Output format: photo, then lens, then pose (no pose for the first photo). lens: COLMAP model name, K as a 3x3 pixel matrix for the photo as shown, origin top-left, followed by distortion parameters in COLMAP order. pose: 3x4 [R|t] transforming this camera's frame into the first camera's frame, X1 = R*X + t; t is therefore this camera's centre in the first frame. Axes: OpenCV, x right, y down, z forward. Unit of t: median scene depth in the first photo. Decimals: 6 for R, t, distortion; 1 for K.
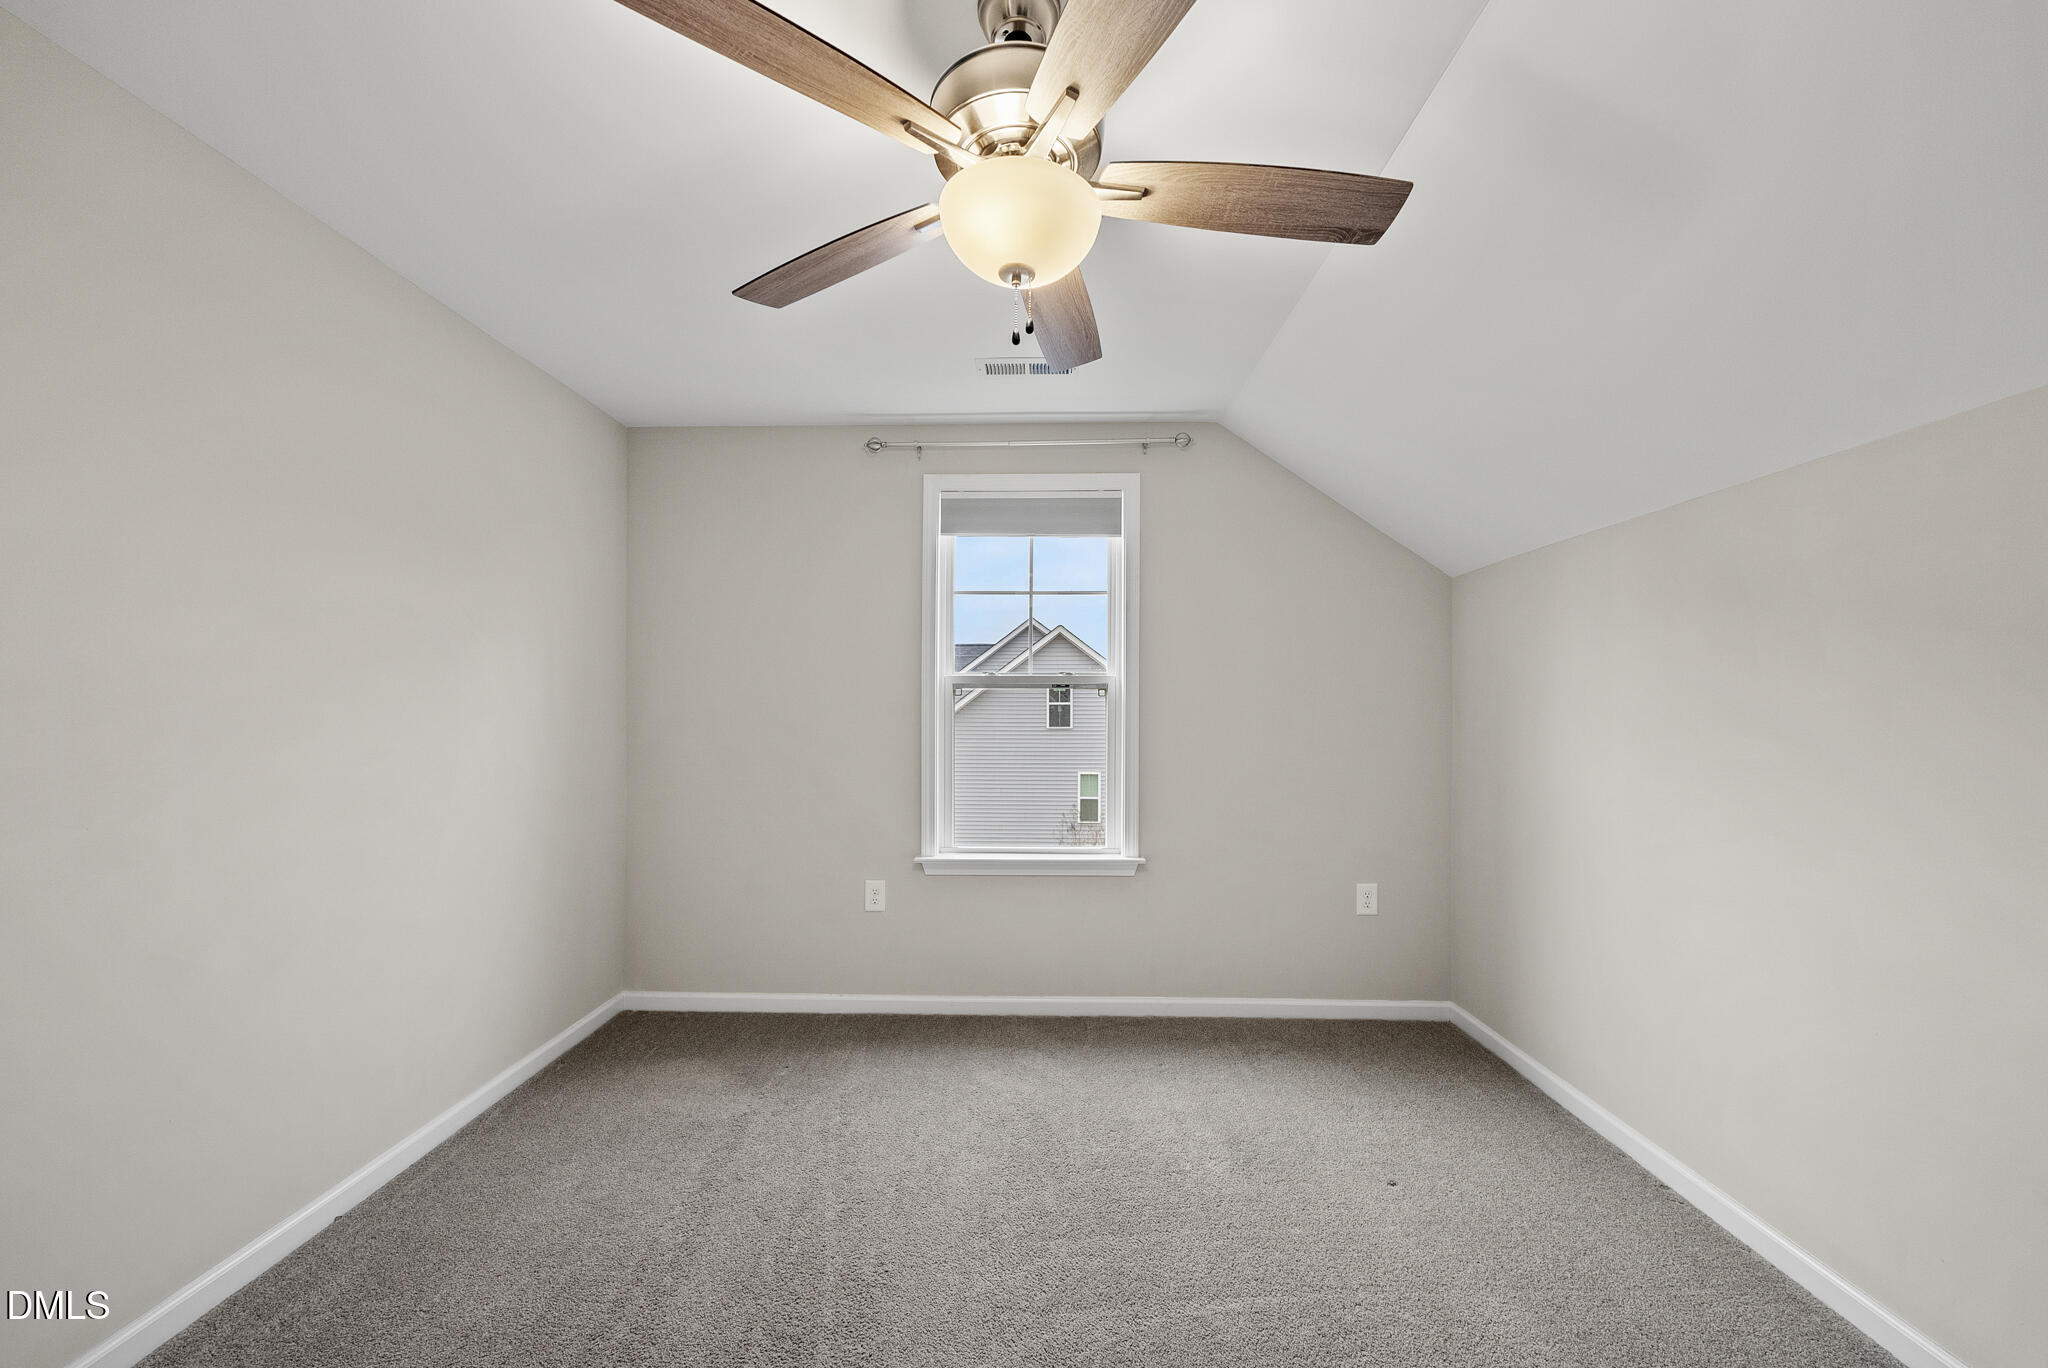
lens RADIAL K [[767.4, 0, 1015.3], [0, 767.4, 722.5], [0, 0, 1]] dist [-0.005899, -0.000085]
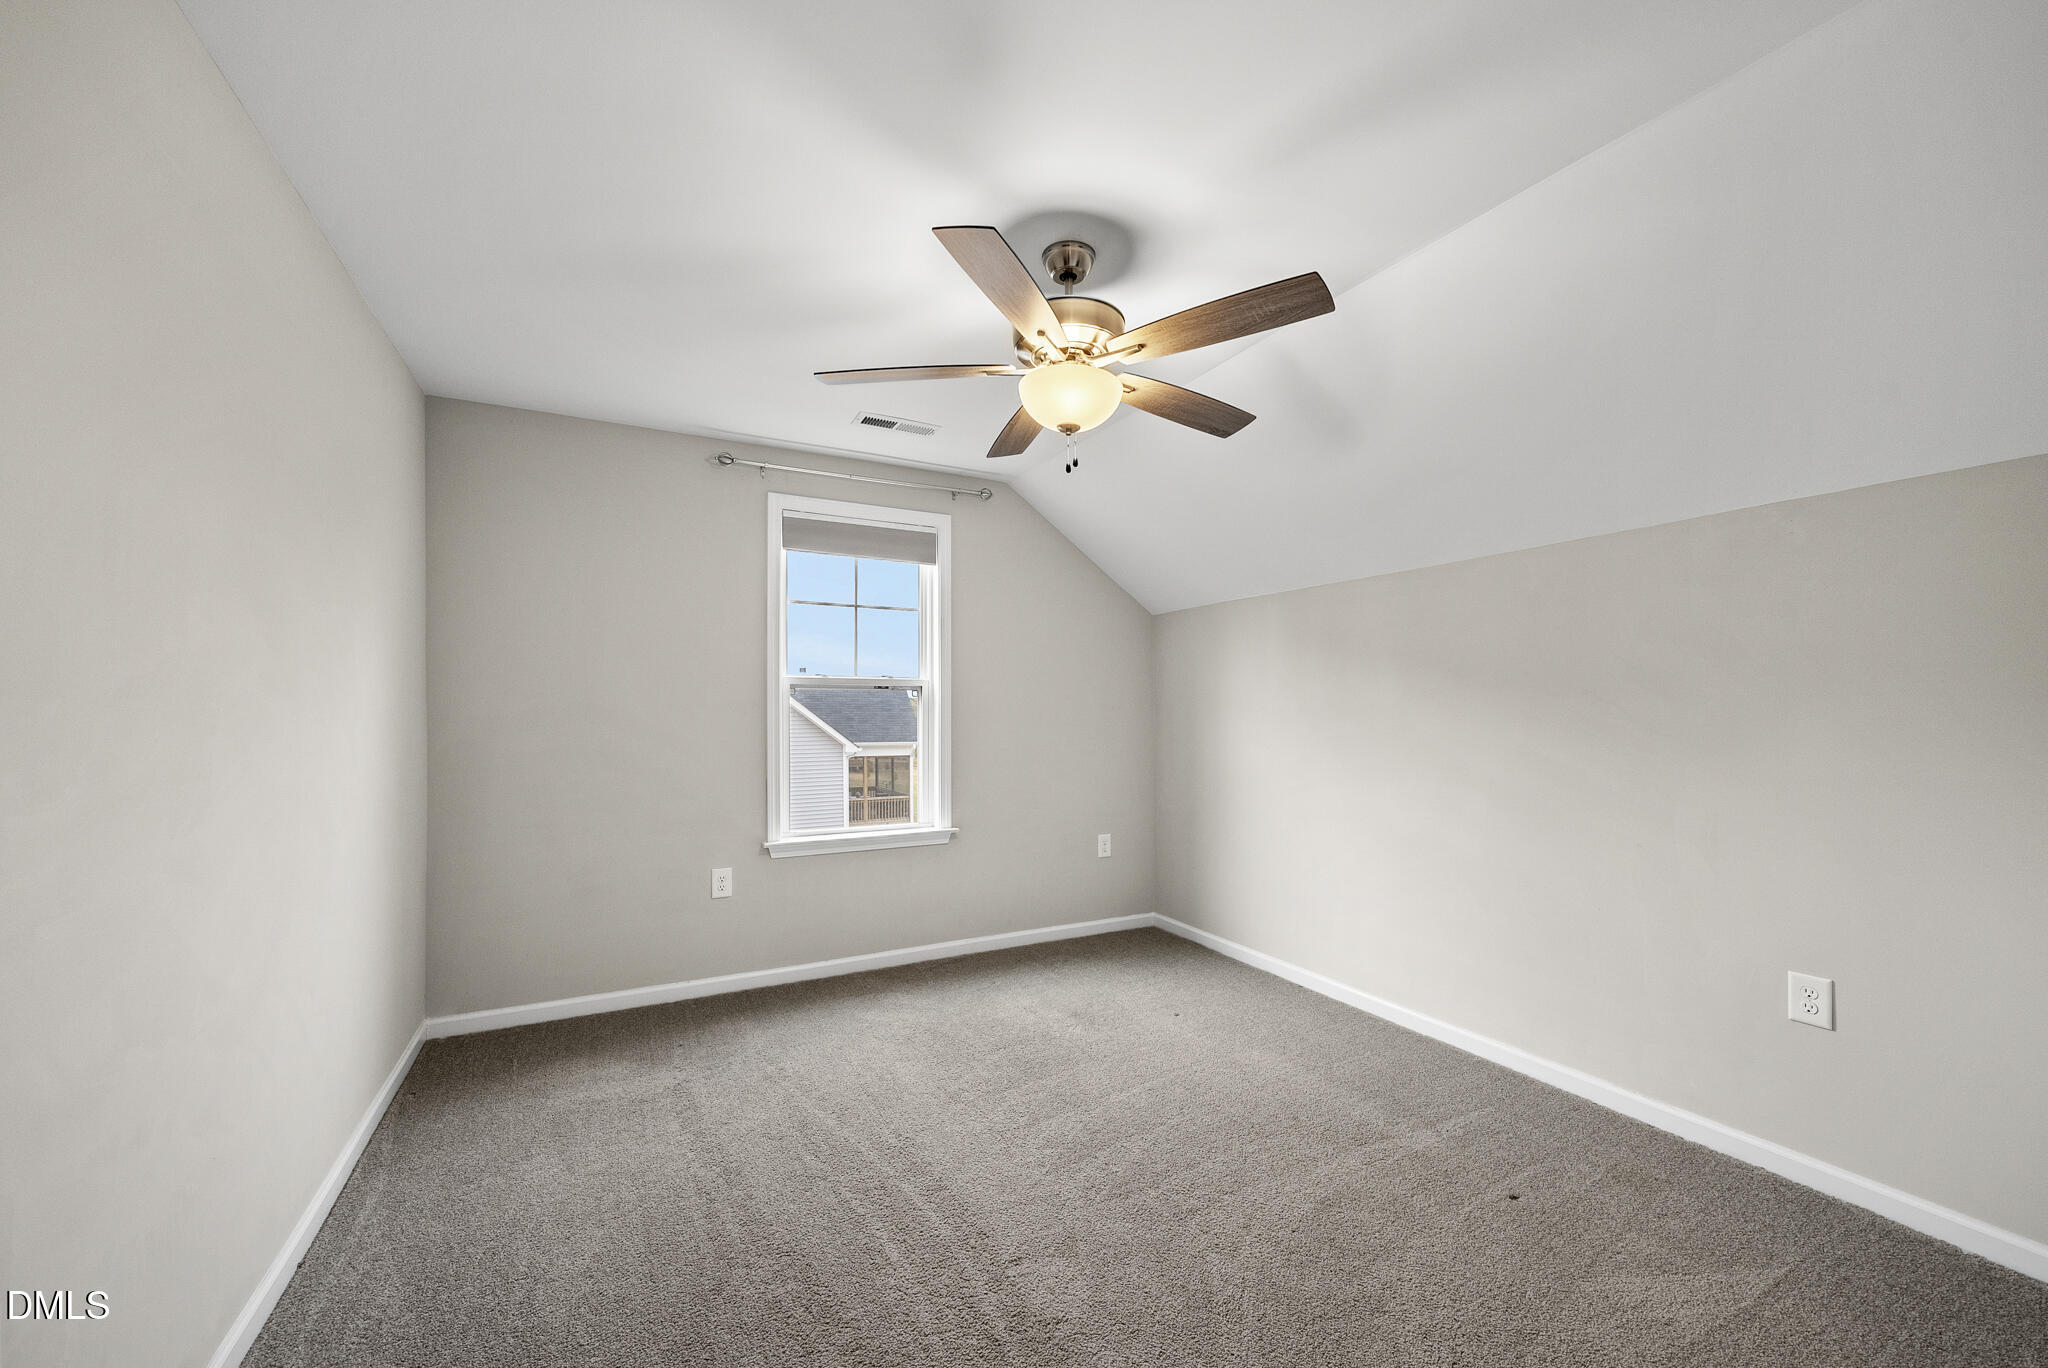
lens RADIAL K [[767.4, 0, 1015.3], [0, 767.4, 722.5], [0, 0, 1]] dist [-0.005899, -0.000085]
pose [[0.876173, -0.009084, 0.481910, -0.343434], [0.008587, 0.999958, 0.003236, 0.004228], [-0.481919, 0.001303, 0.876215, -0.127396]]
